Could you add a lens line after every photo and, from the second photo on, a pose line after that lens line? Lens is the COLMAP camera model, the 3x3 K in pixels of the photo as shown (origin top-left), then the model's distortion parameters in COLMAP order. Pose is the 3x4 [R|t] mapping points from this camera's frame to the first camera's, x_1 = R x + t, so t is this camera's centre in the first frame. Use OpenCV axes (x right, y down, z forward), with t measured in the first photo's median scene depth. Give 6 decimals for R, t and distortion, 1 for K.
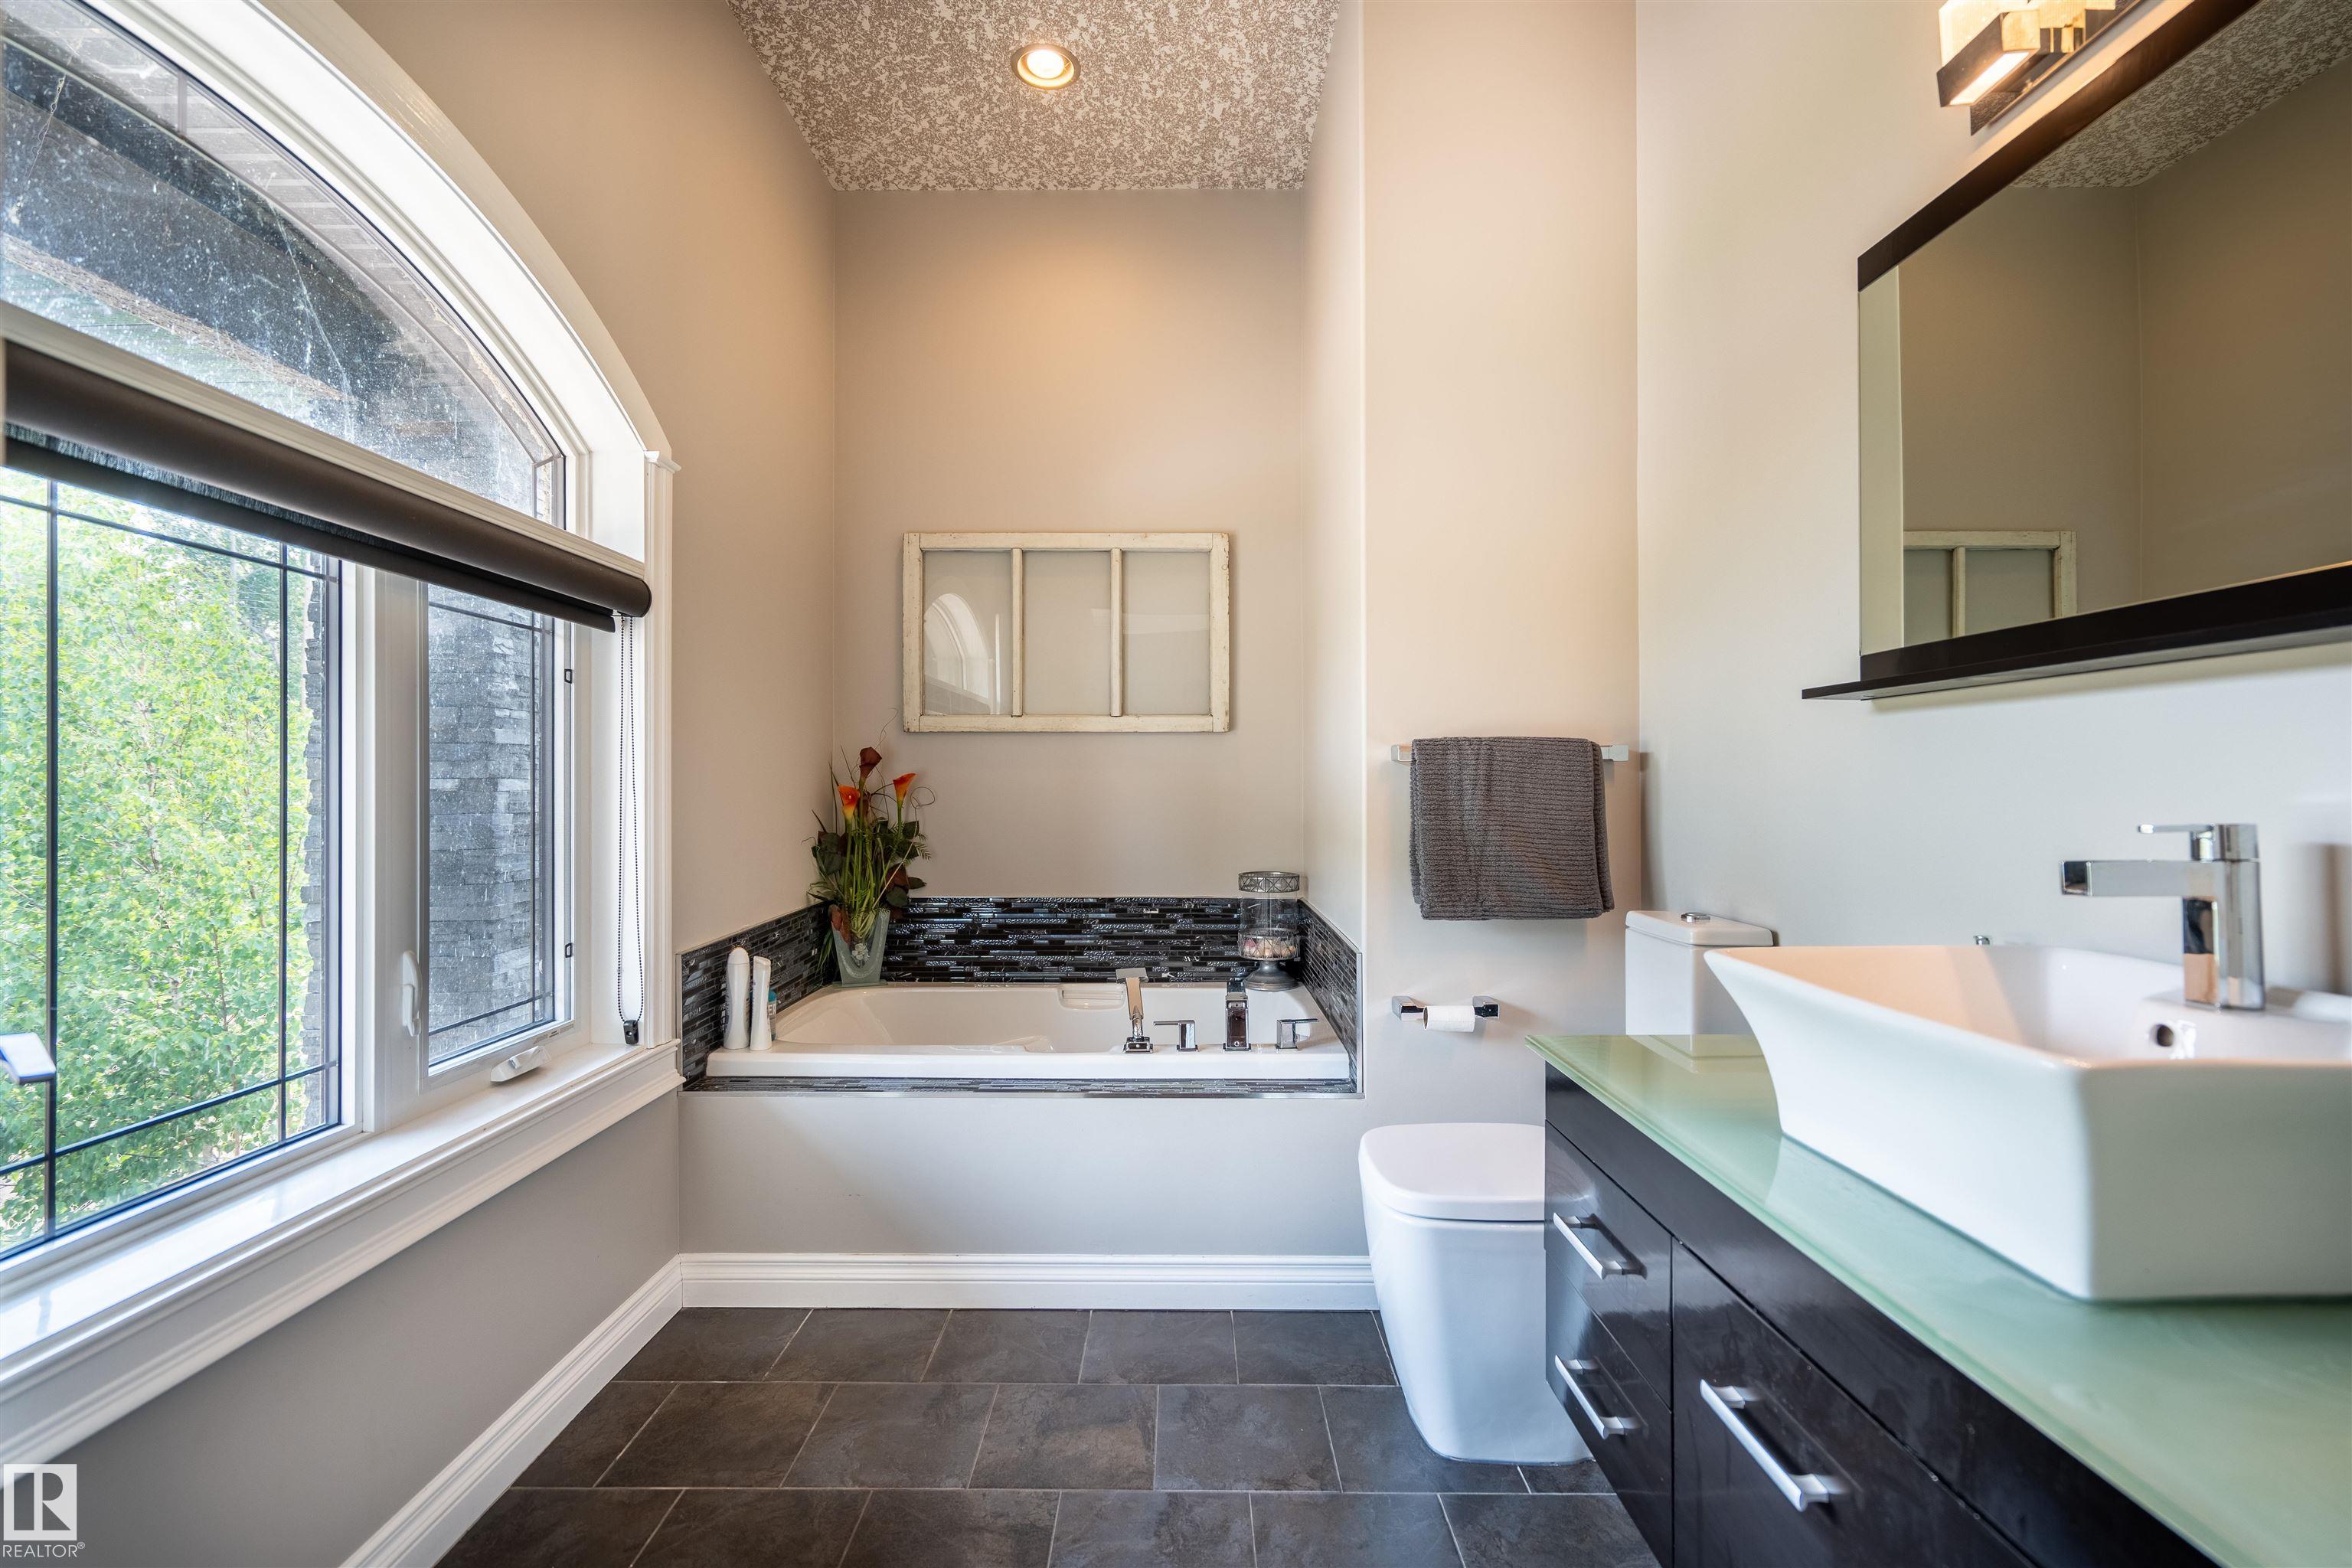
lens RADIAL K [[1046.4, 0, 1187.5], [0, 1046.4, 782.8], [0, 0, 1]] dist [0.008896, 0.001547]
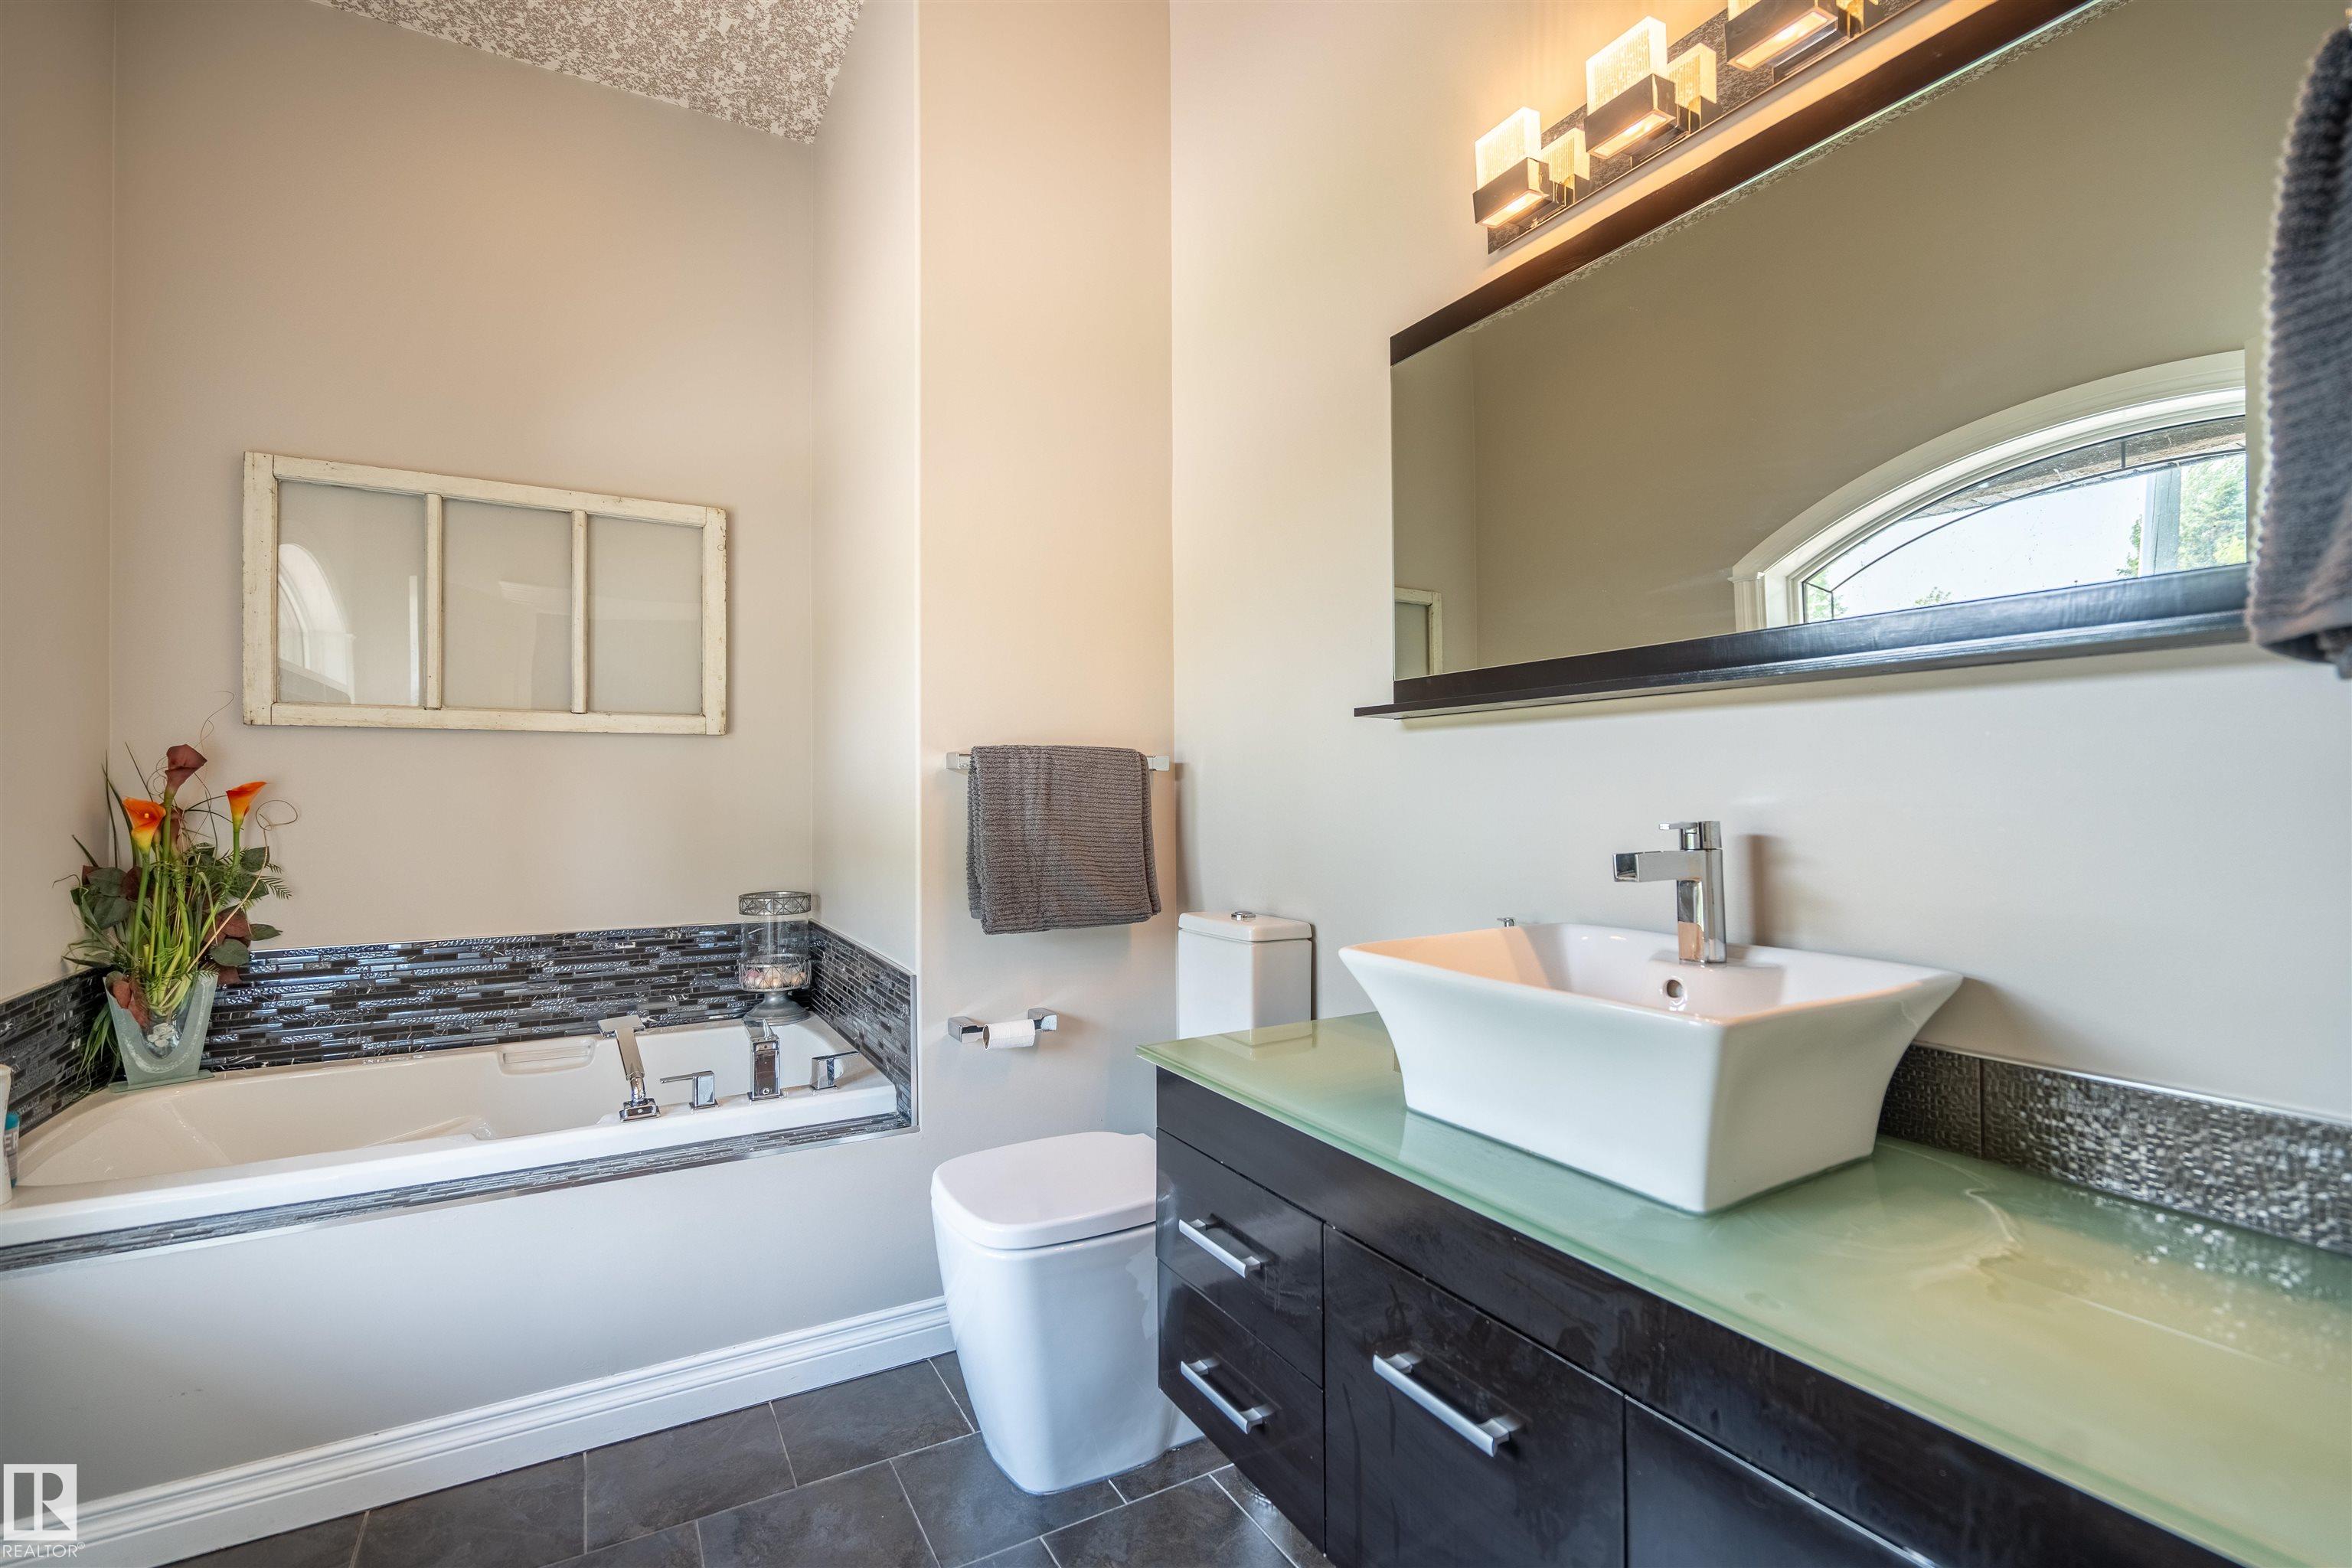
lens RADIAL K [[1046.4, 0, 1156.2], [0, 1046.4, 781.5], [0, 0, 1]] dist [0.008896, 0.001547]
pose [[0.876834, 0.001326, 0.480791, -0.098901], [0.003517, 0.999952, -0.009172, -0.000261], [-0.480780, 0.009733, 0.876787, 0.081239]]
